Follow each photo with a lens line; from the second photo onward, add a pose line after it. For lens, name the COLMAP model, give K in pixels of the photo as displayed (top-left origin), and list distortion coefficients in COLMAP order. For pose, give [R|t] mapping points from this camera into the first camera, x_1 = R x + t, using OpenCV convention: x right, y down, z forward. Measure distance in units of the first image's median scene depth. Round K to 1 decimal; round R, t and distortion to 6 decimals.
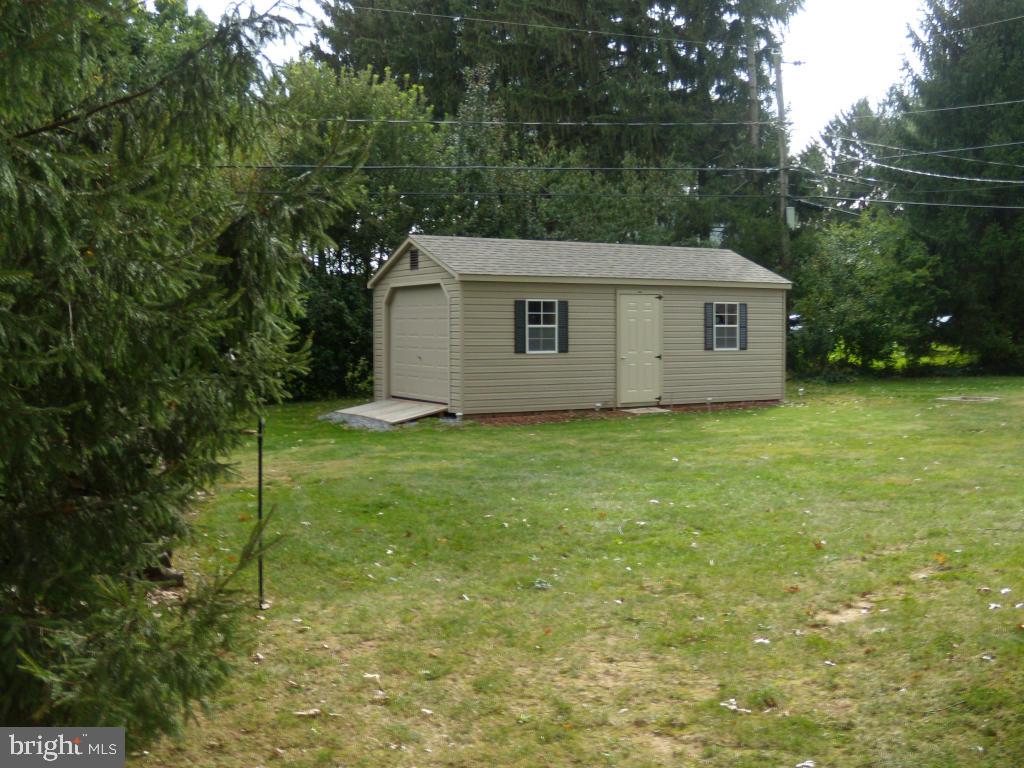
lens RADIAL K [[1105.1, 0, 512.0], [0, 1105.1, 384.0], [0, 0, 1]] dist [-0.189093, 0.003913]
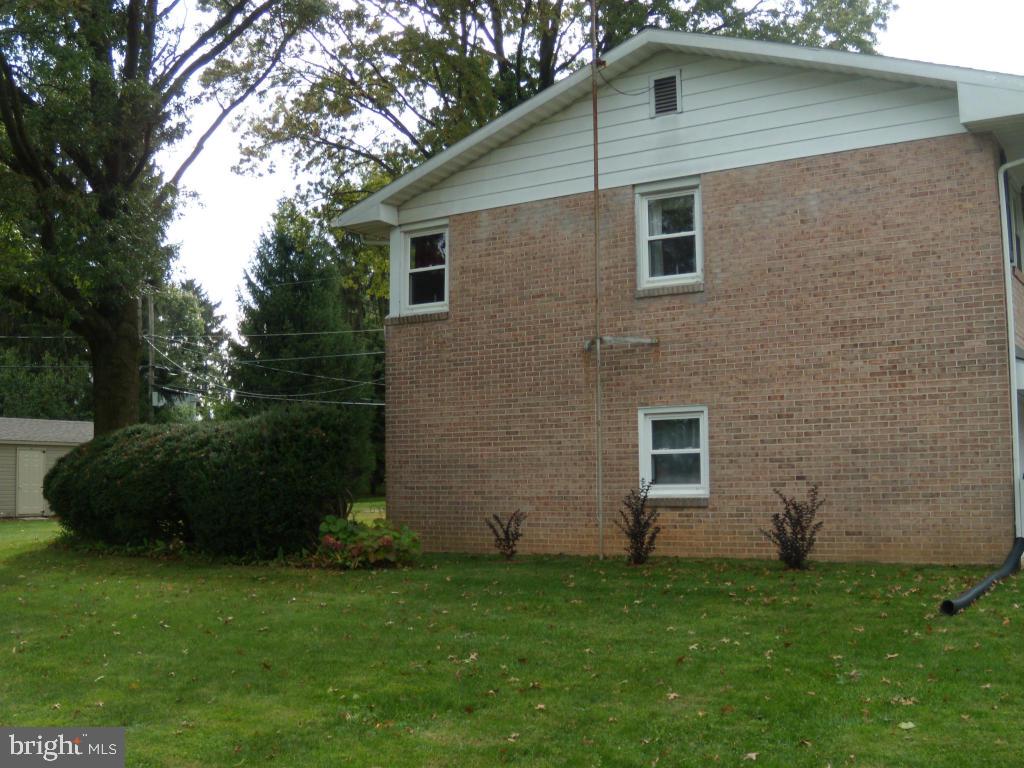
lens RADIAL K [[1105.1, 0, 512.0], [0, 1105.1, 384.0], [0, 0, 1]] dist [-0.189093, 0.003913]
pose [[0.906112, 0.029377, 0.422016, 0.071814], [0.027245, 0.991462, -0.127514, 0.035298], [-0.422159, 0.127040, 0.897576, -0.603348]]
